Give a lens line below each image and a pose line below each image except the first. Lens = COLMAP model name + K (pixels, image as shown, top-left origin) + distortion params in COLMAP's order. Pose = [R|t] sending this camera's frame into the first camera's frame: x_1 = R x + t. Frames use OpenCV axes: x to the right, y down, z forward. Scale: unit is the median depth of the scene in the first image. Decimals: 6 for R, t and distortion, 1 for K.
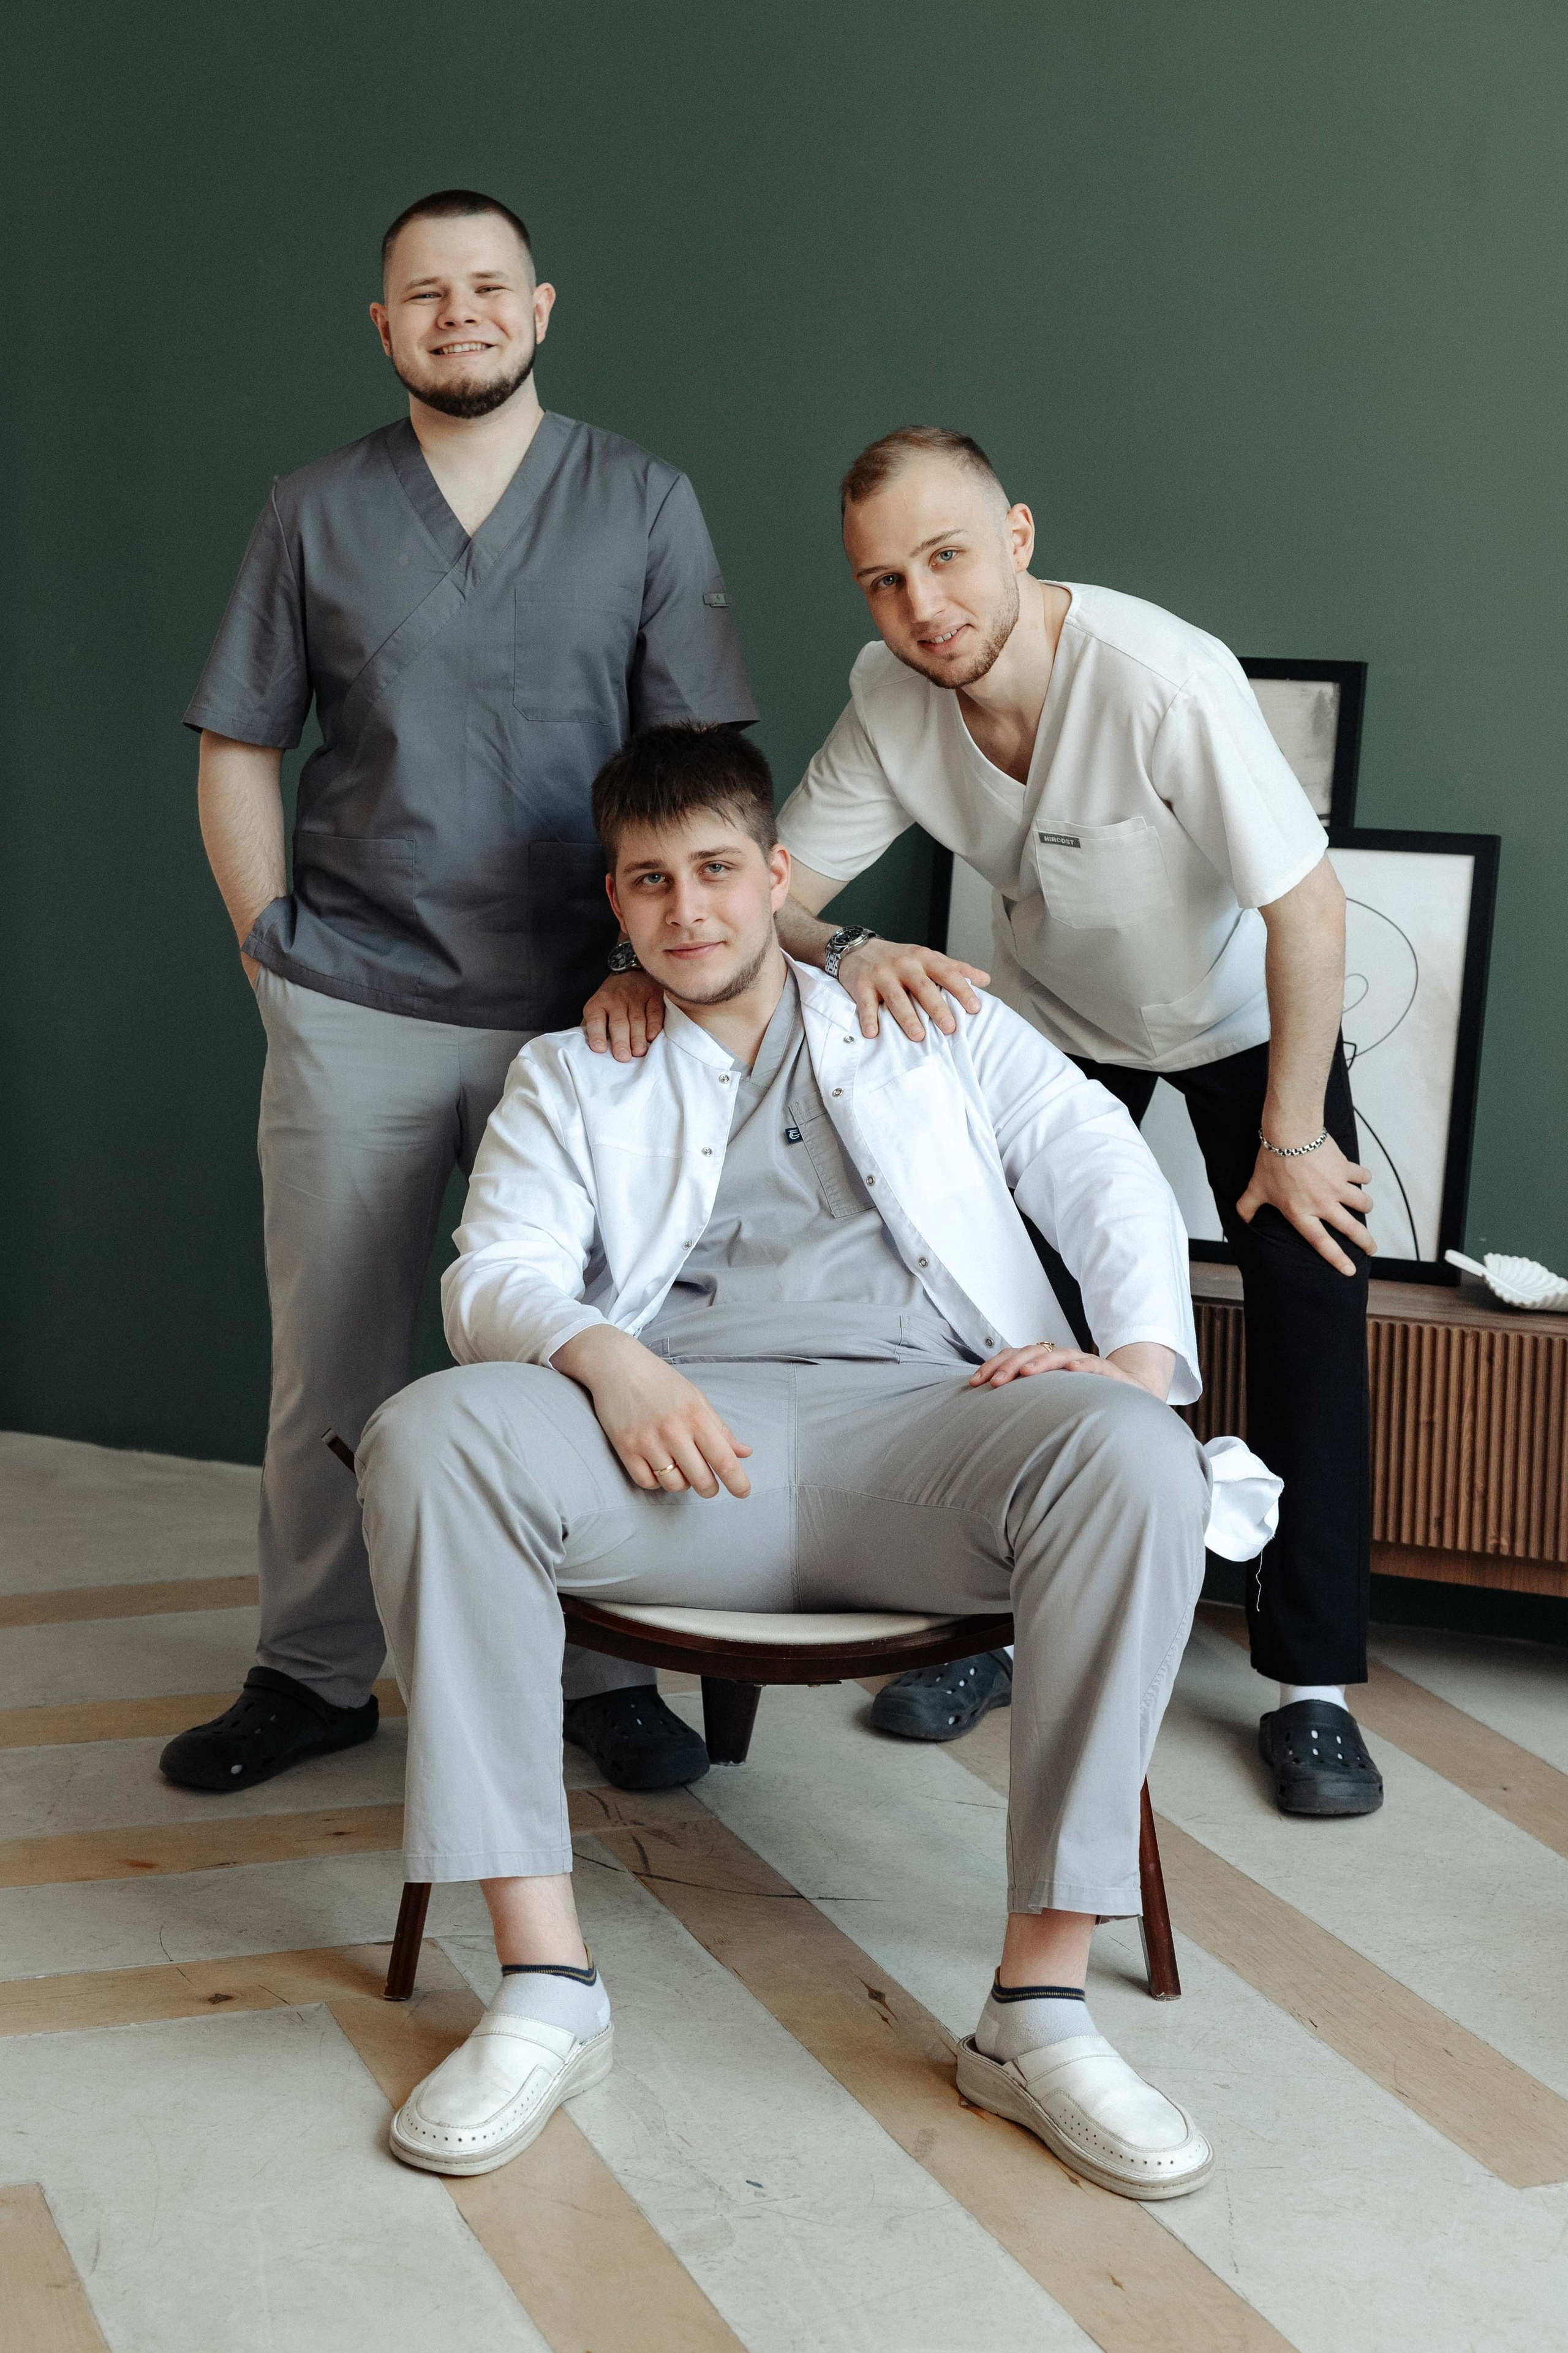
lens RADIAL K [[3861.7, 0, 641.4], [0, 3861.7, 1209.7], [0, 0, 1]] dist [0.128020, 0.000000]
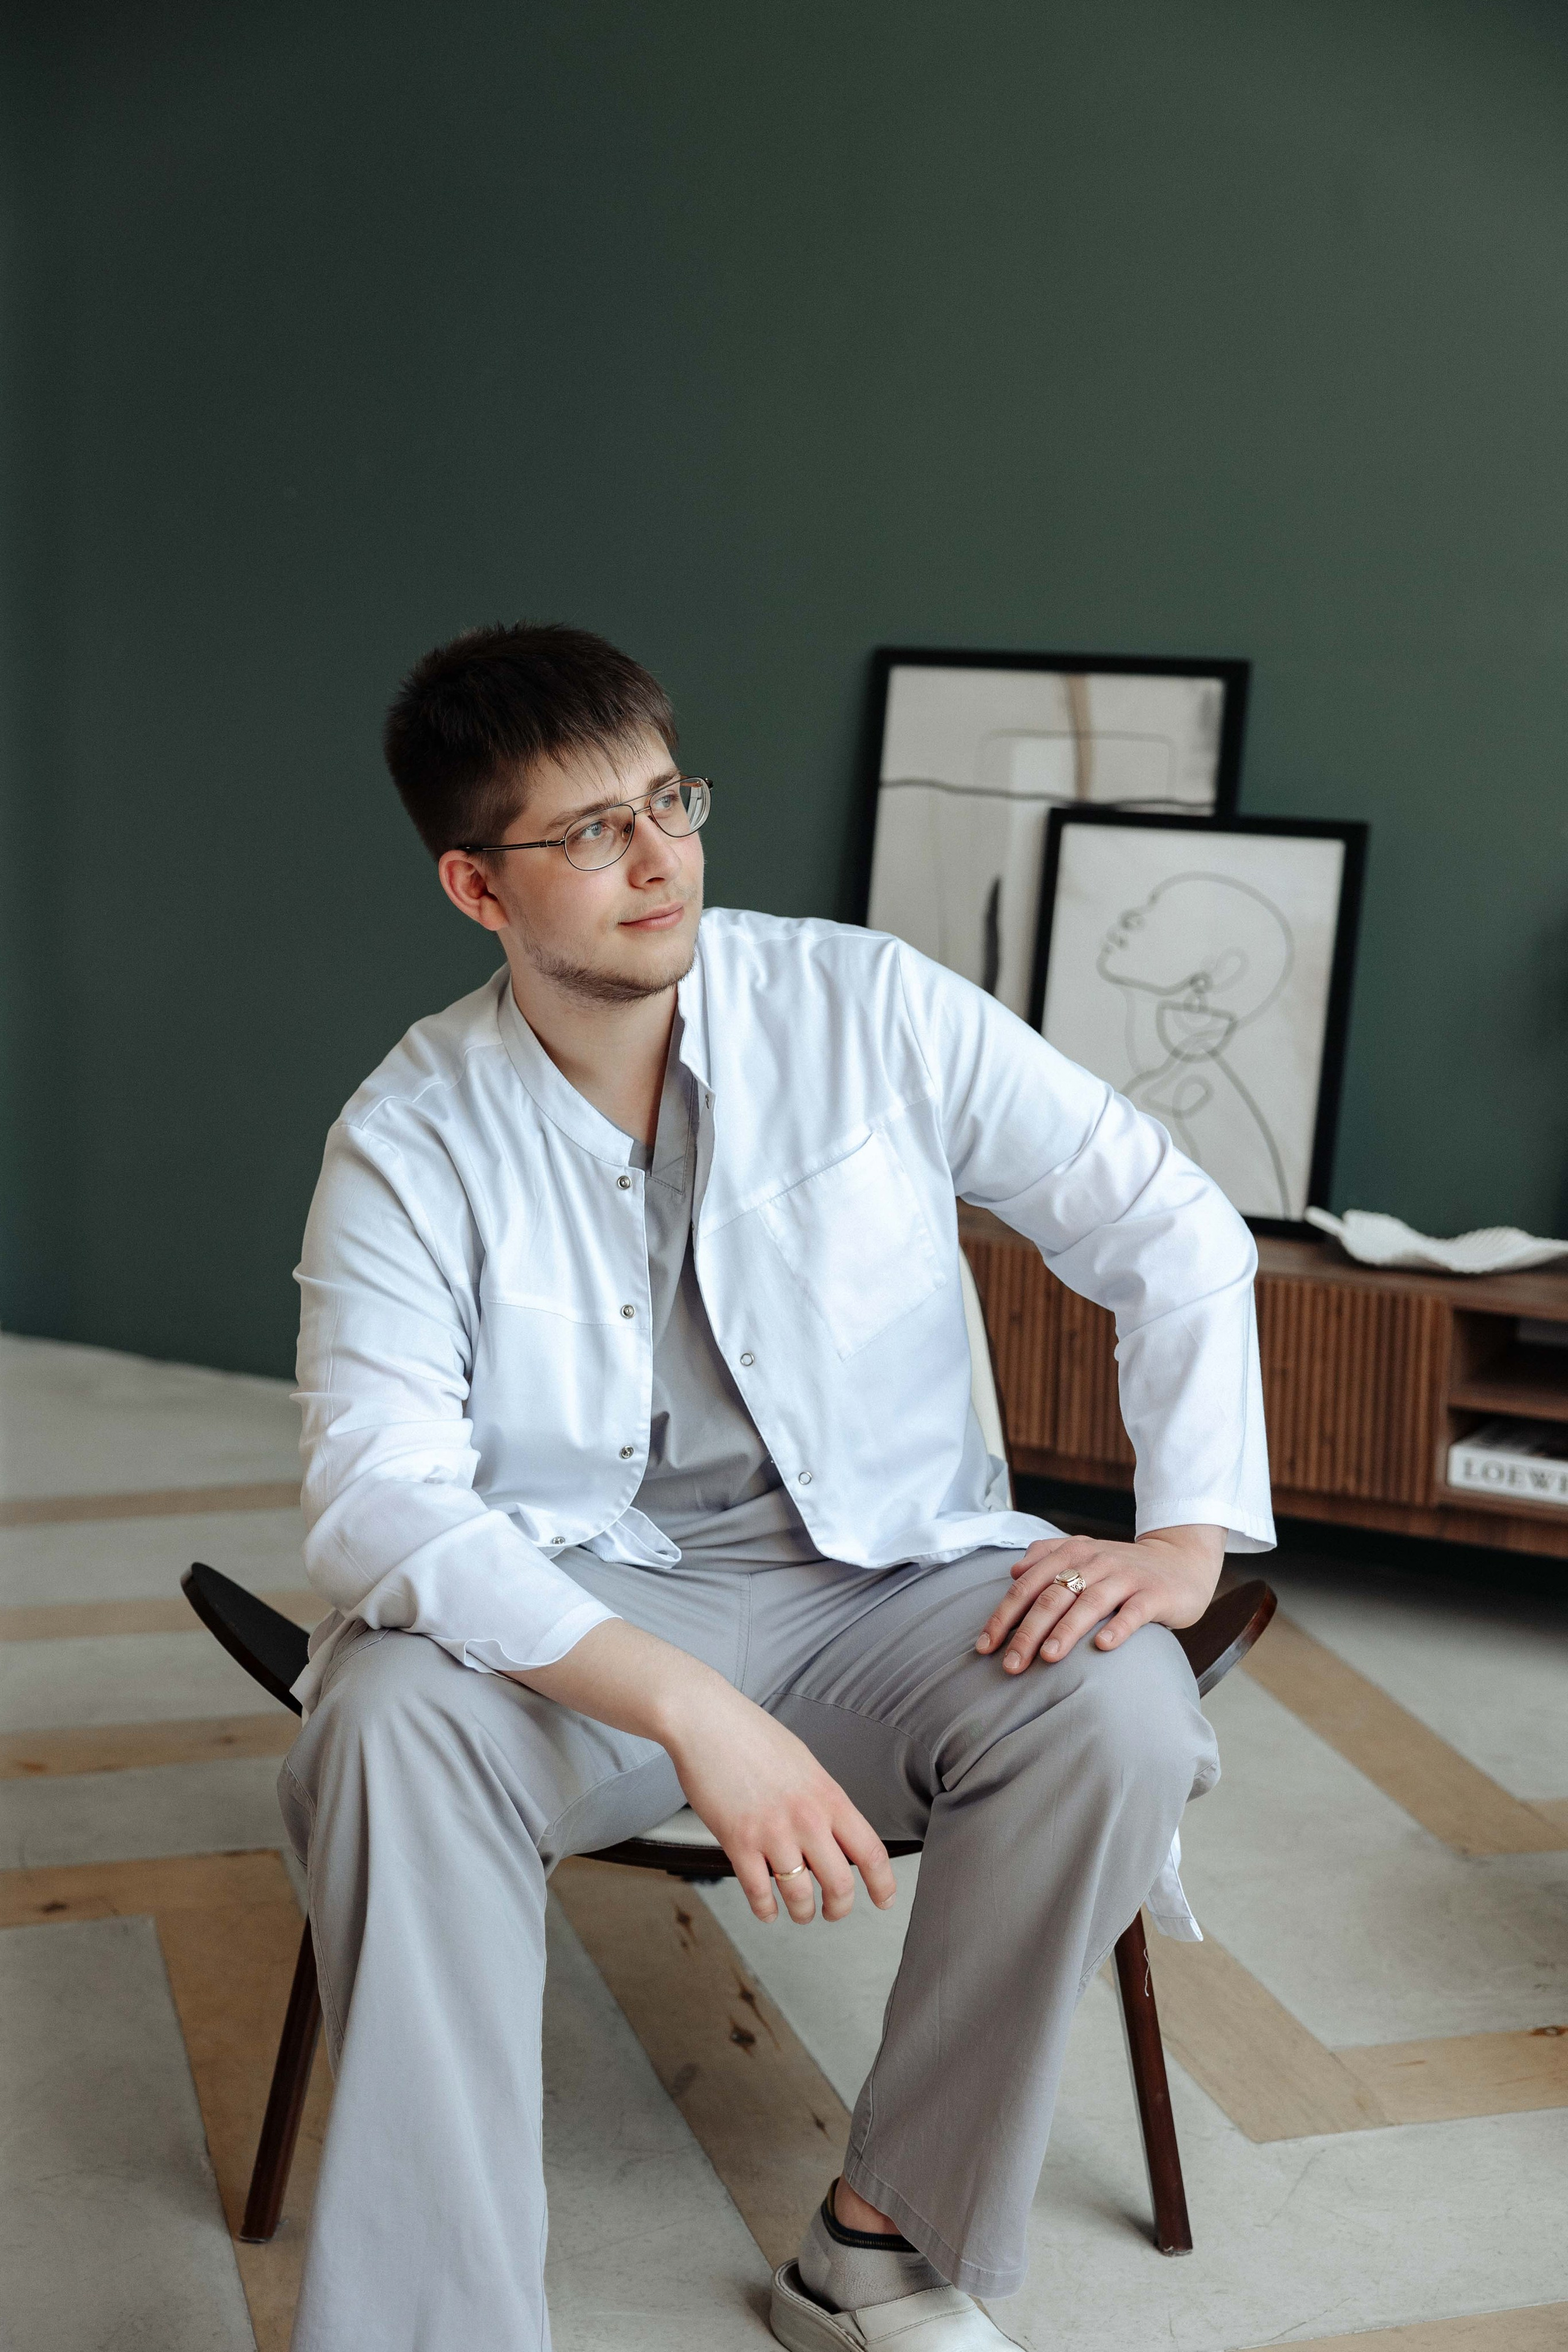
lens RADIAL K [[3198.2, 0, 623.3], [0, 3198.2, 1212.5], [0, 0, 1]] dist [0.062751, 0.000000]
pose [[0.998530, 0.014426, -0.052255, 0.067125], [-0.013478, 0.999739, 0.018454, -0.002442], [0.052507, -0.017722, 0.998463, 0.109883]]
